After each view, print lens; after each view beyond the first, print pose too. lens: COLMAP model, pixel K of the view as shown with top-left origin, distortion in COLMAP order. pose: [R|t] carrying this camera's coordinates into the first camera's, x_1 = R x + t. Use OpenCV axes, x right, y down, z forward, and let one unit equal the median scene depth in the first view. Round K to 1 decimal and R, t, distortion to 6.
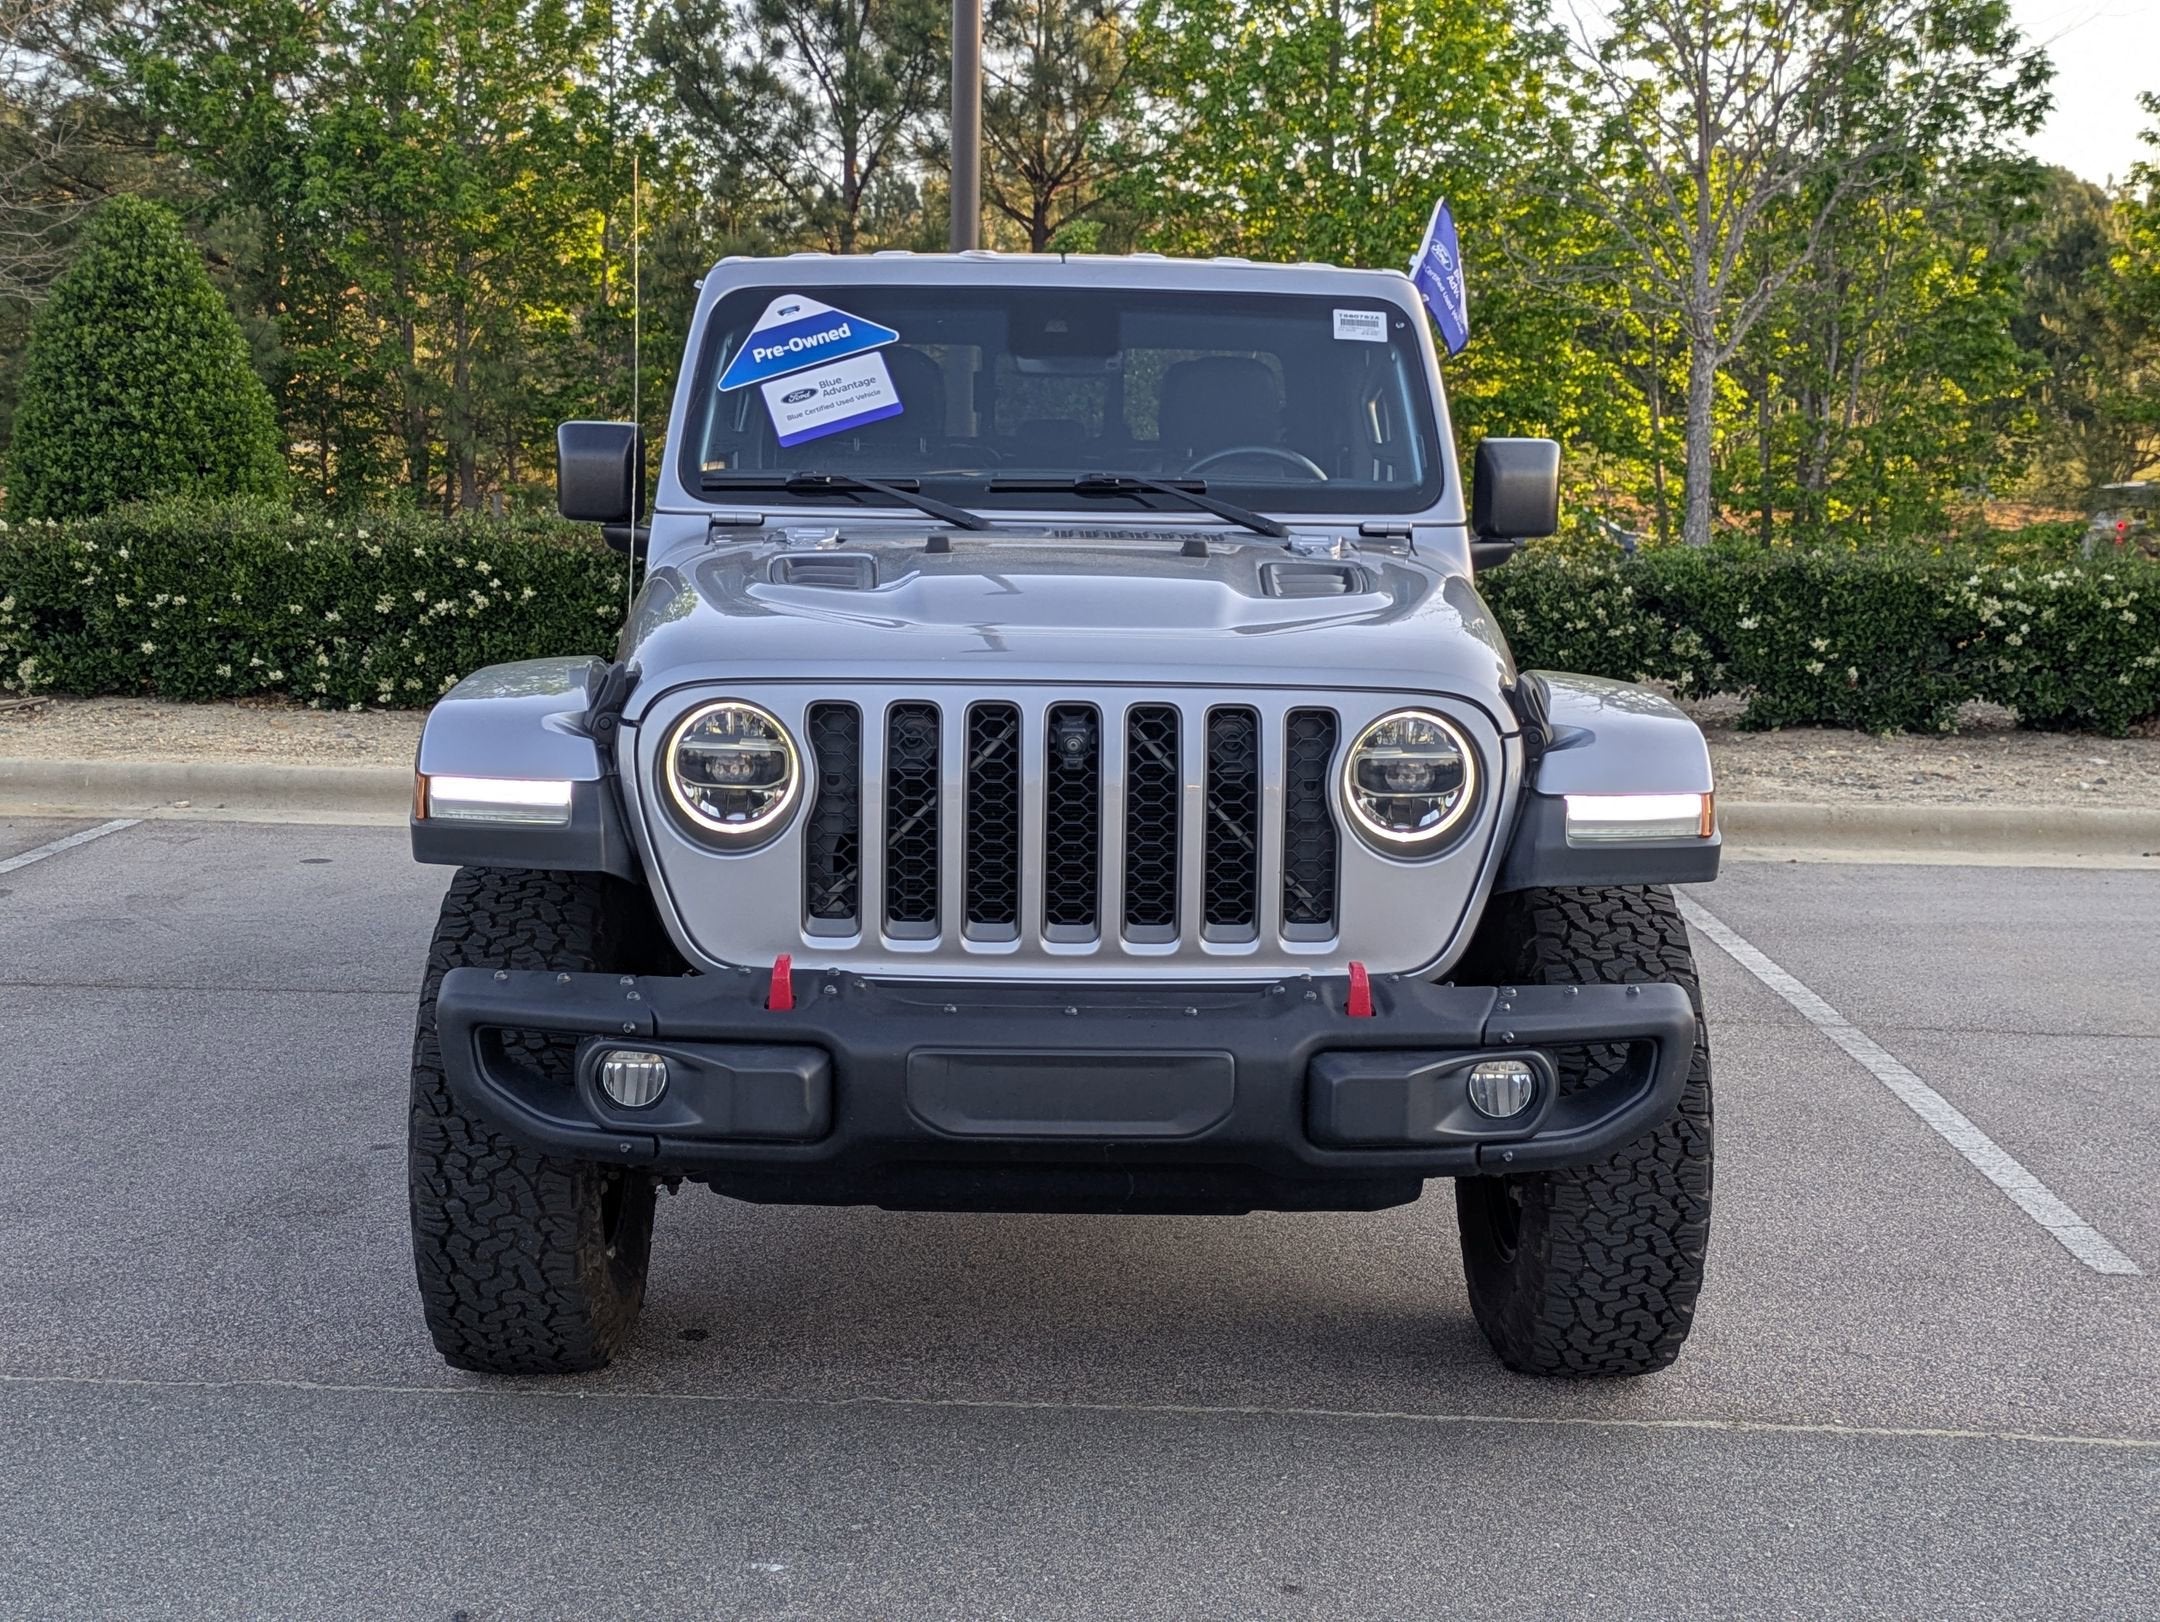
lens RADIAL K [[2563.6, 0, 1041.4], [0, 2563.6, 799.8], [0, 0, 1]] dist [0.075942, -0.109869]
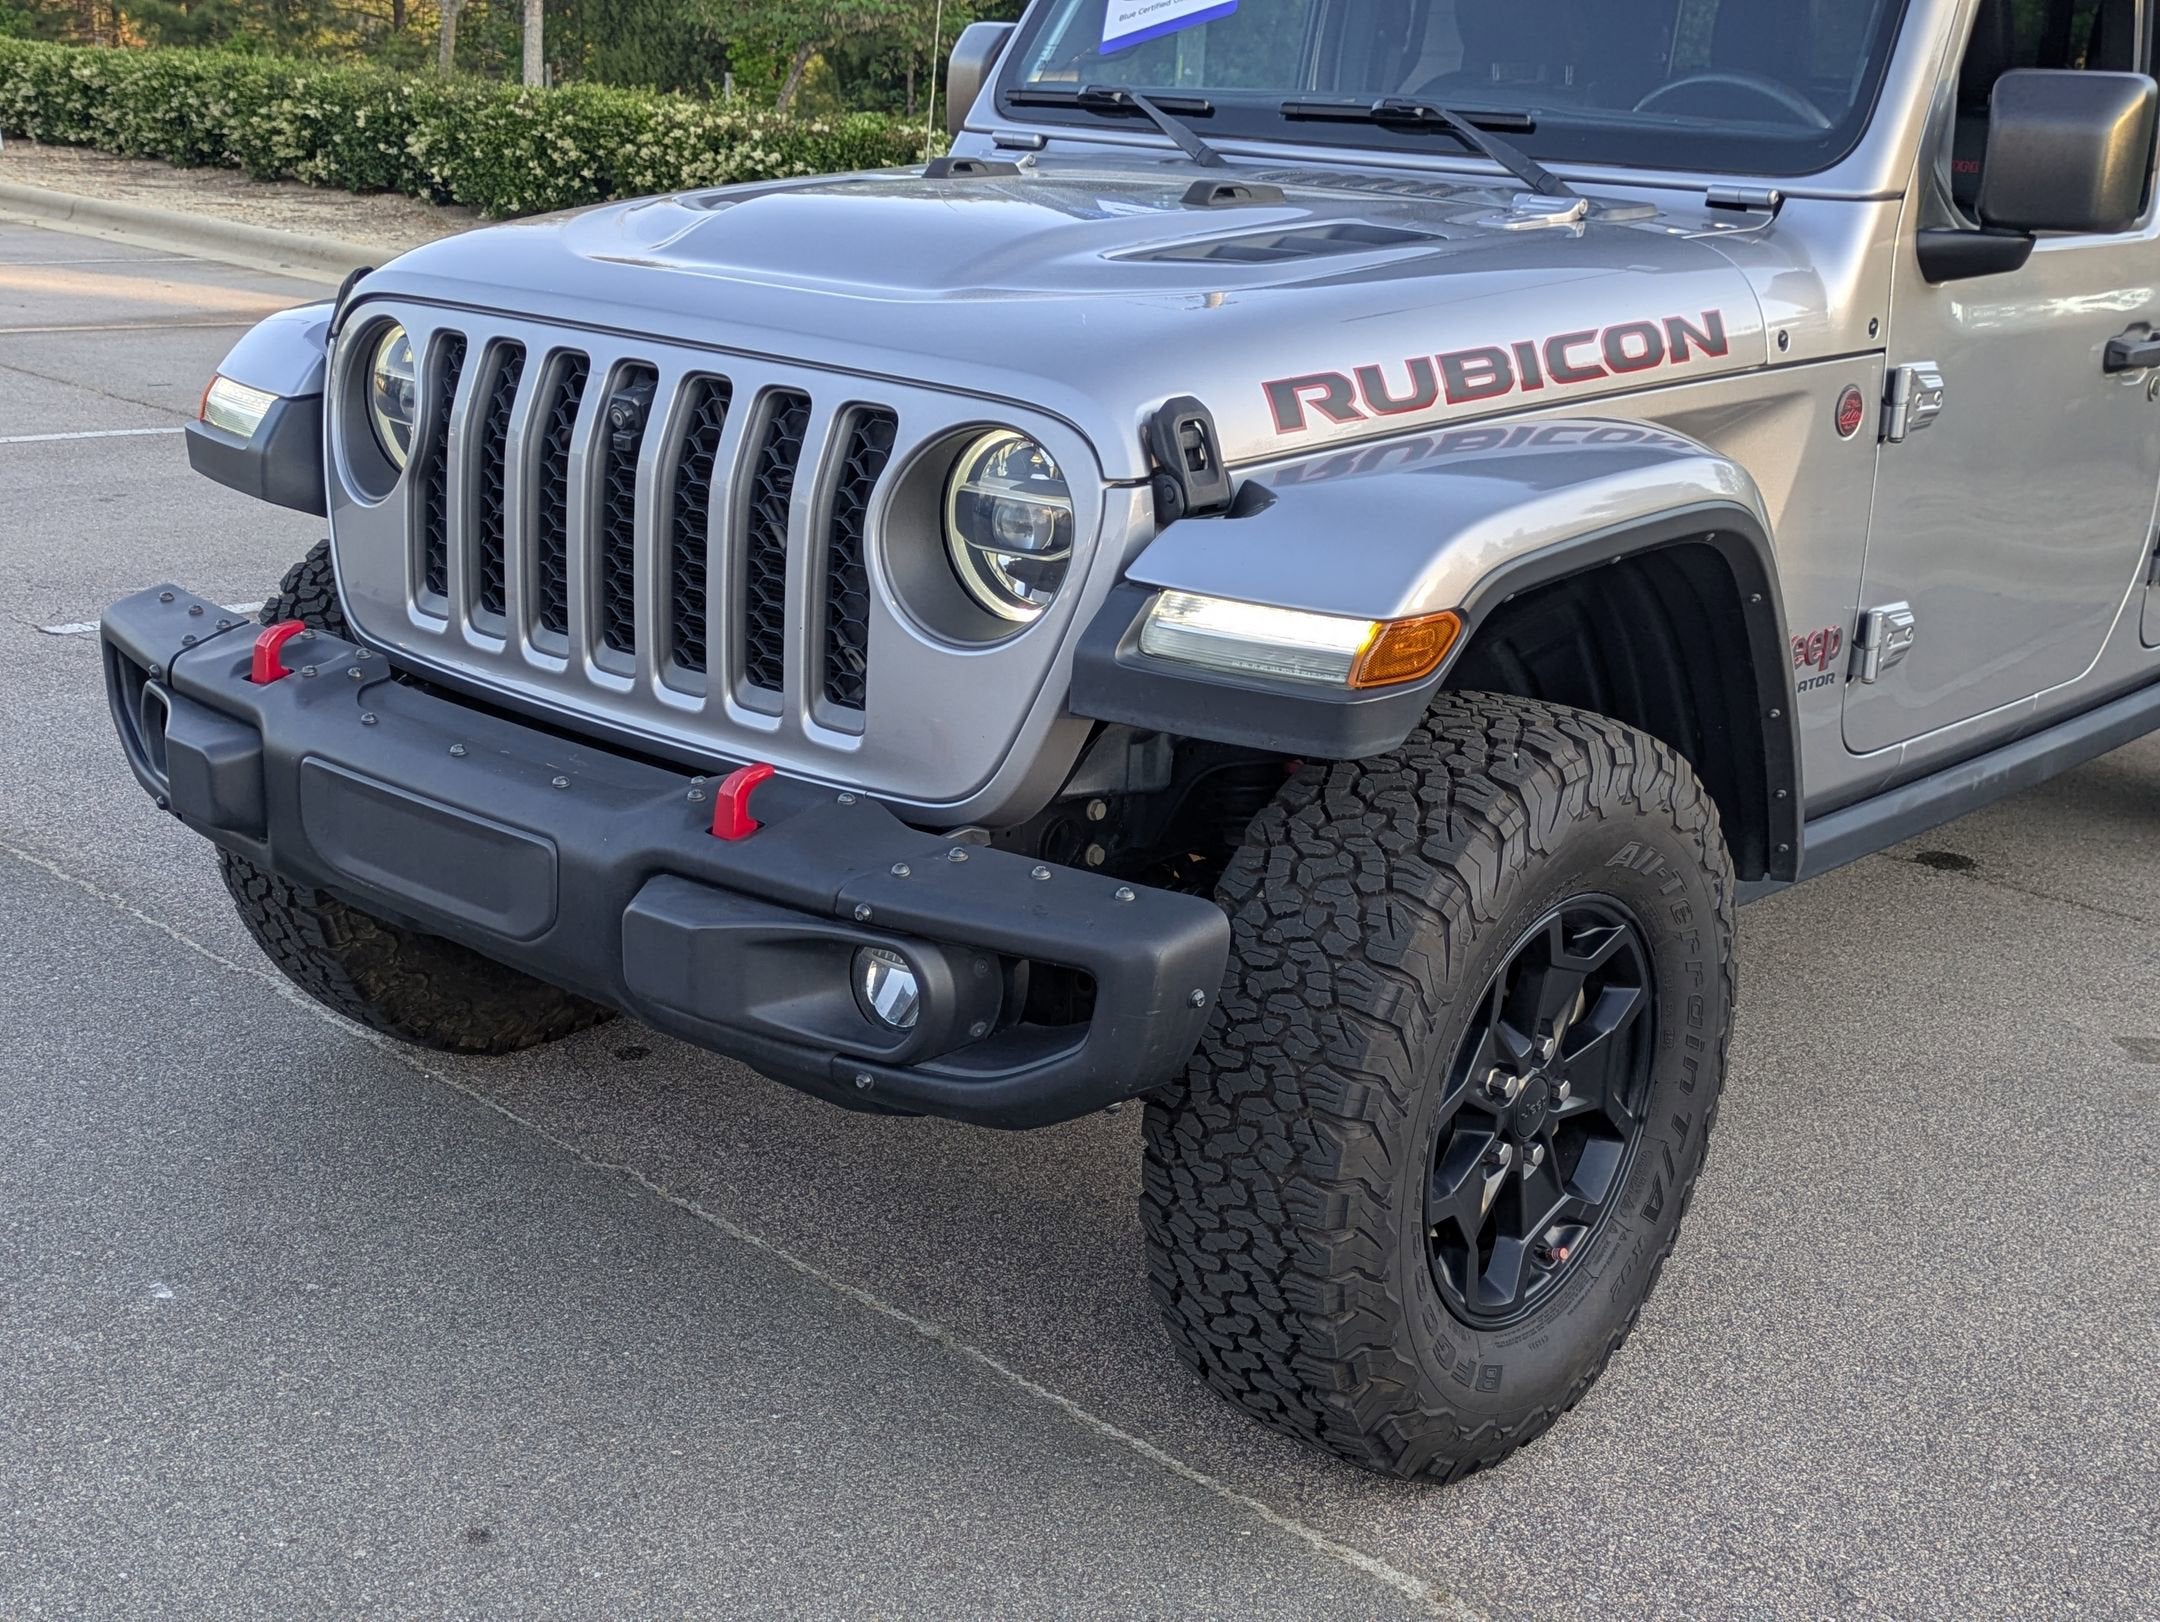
lens RADIAL K [[2563.6, 0, 1041.4], [0, 2563.6, 799.8], [0, 0, 1]] dist [0.075942, -0.109869]
pose [[0.750758, 0.205738, -0.627721, 0.448439], [-0.132091, 0.977826, 0.162505, -0.037180], [0.647235, -0.039085, 0.761287, 0.362332]]
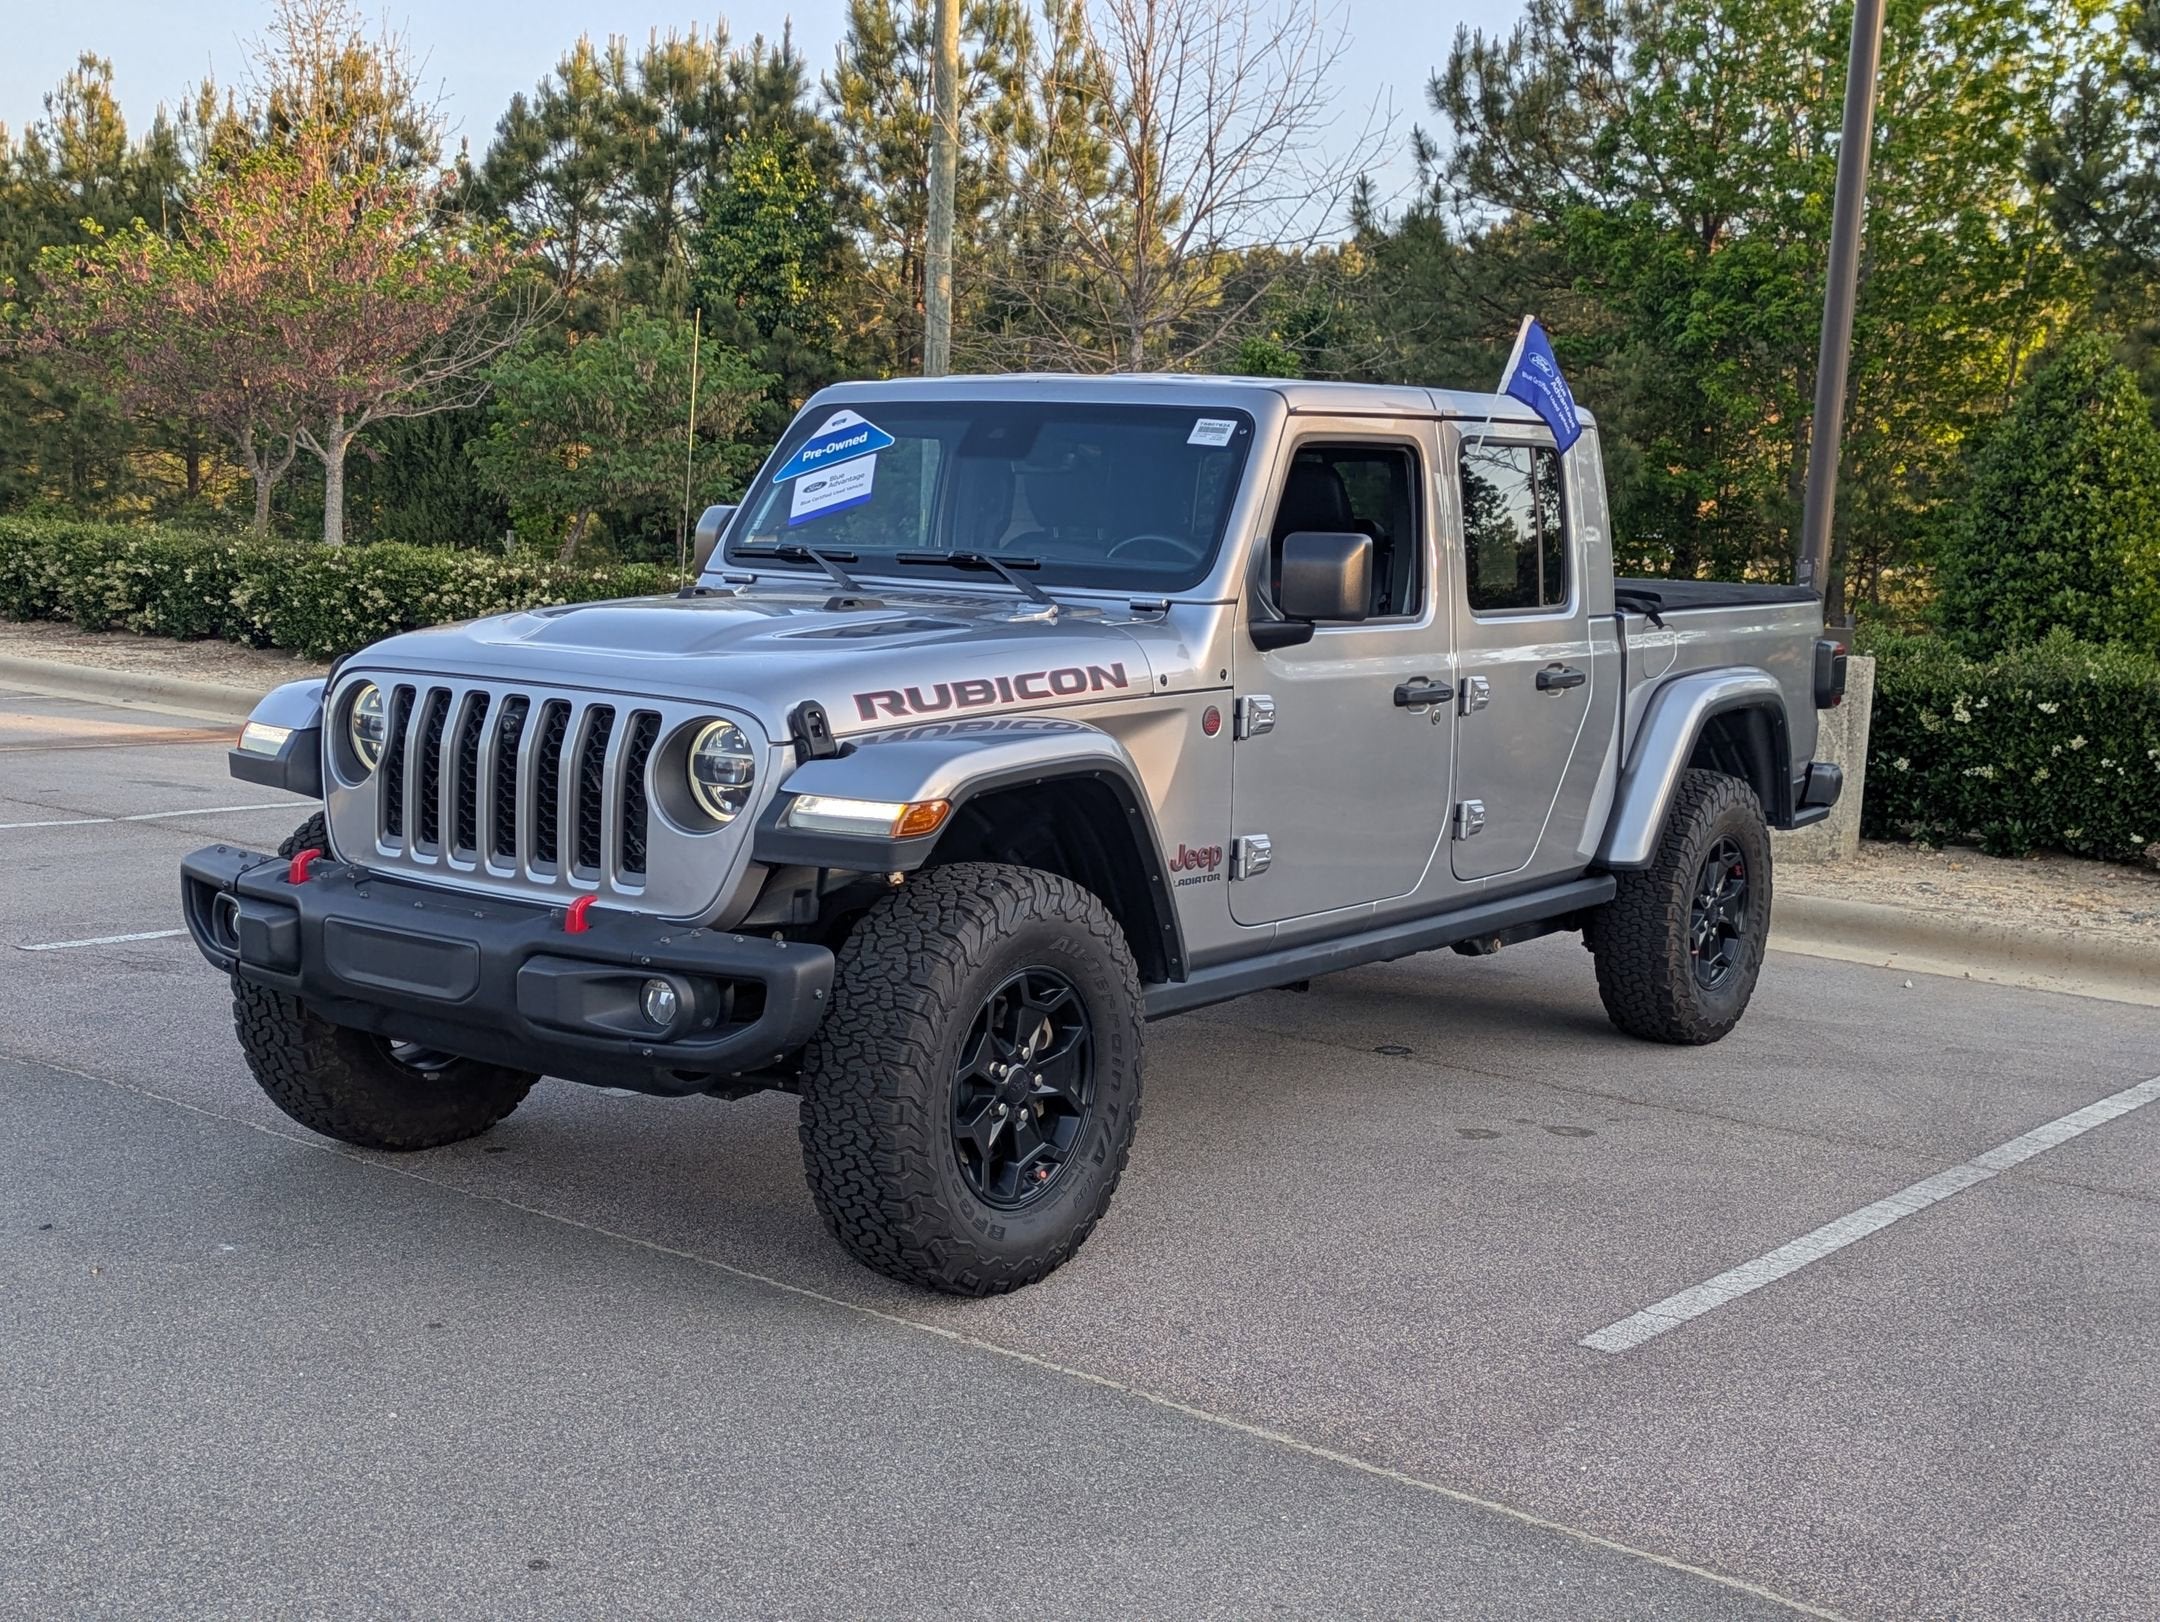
lens RADIAL K [[2563.6, 0, 1041.4], [0, 2563.6, 799.8], [0, 0, 1]] dist [0.075942, -0.109869]
pose [[0.807144, 0.080813, -0.584797, 0.781780], [-0.109226, 0.993927, -0.013404, 0.004542], [0.580162, 0.074694, 0.811069, 0.028947]]
